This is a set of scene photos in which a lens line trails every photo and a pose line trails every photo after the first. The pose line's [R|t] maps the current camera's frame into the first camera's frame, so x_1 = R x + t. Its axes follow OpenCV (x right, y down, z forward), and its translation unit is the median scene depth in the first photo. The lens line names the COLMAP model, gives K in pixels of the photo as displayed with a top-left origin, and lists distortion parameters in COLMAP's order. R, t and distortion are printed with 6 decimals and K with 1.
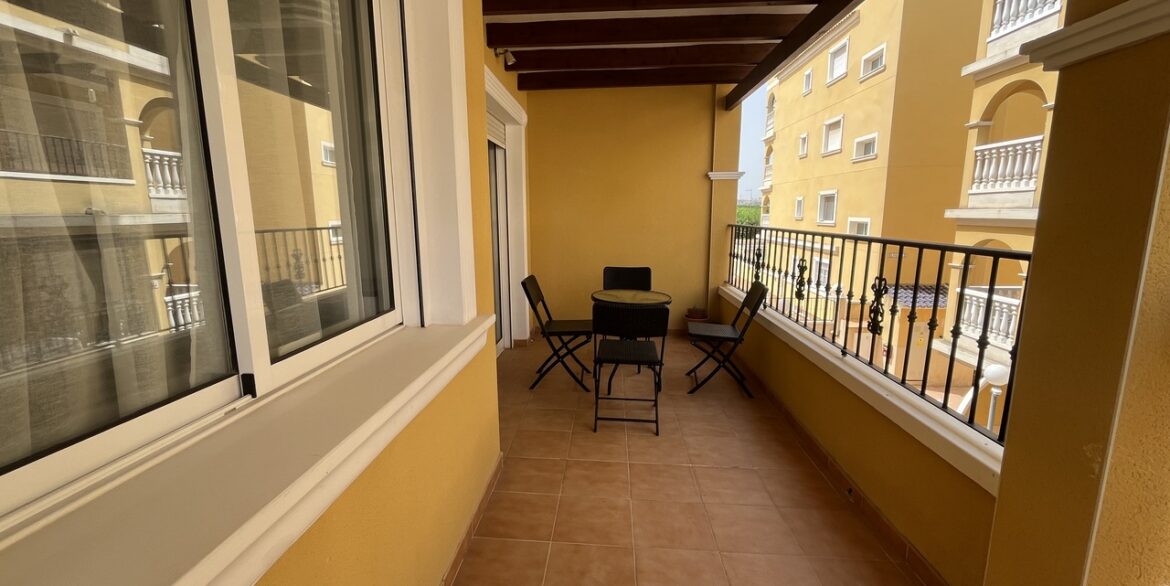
lens RADIAL K [[478.3, 0, 582.2], [0, 478.3, 294.7], [0, 0, 1]] dist [-0.007796, 0.003543]
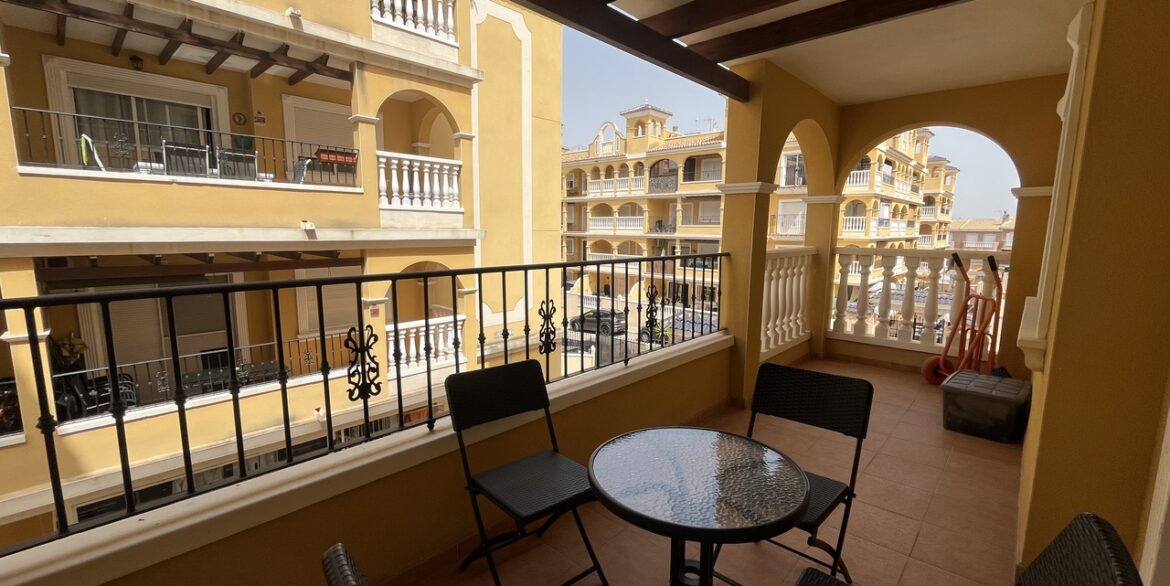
lens RADIAL K [[478.3, 0, 582.2], [0, 478.3, 294.7], [0, 0, 1]] dist [-0.007796, 0.003543]
pose [[-0.636408, -0.109793, 0.763499, -0.234122], [0.135855, 0.958390, 0.251060, -0.301762], [-0.759294, 0.263502, -0.595012, 1.555747]]
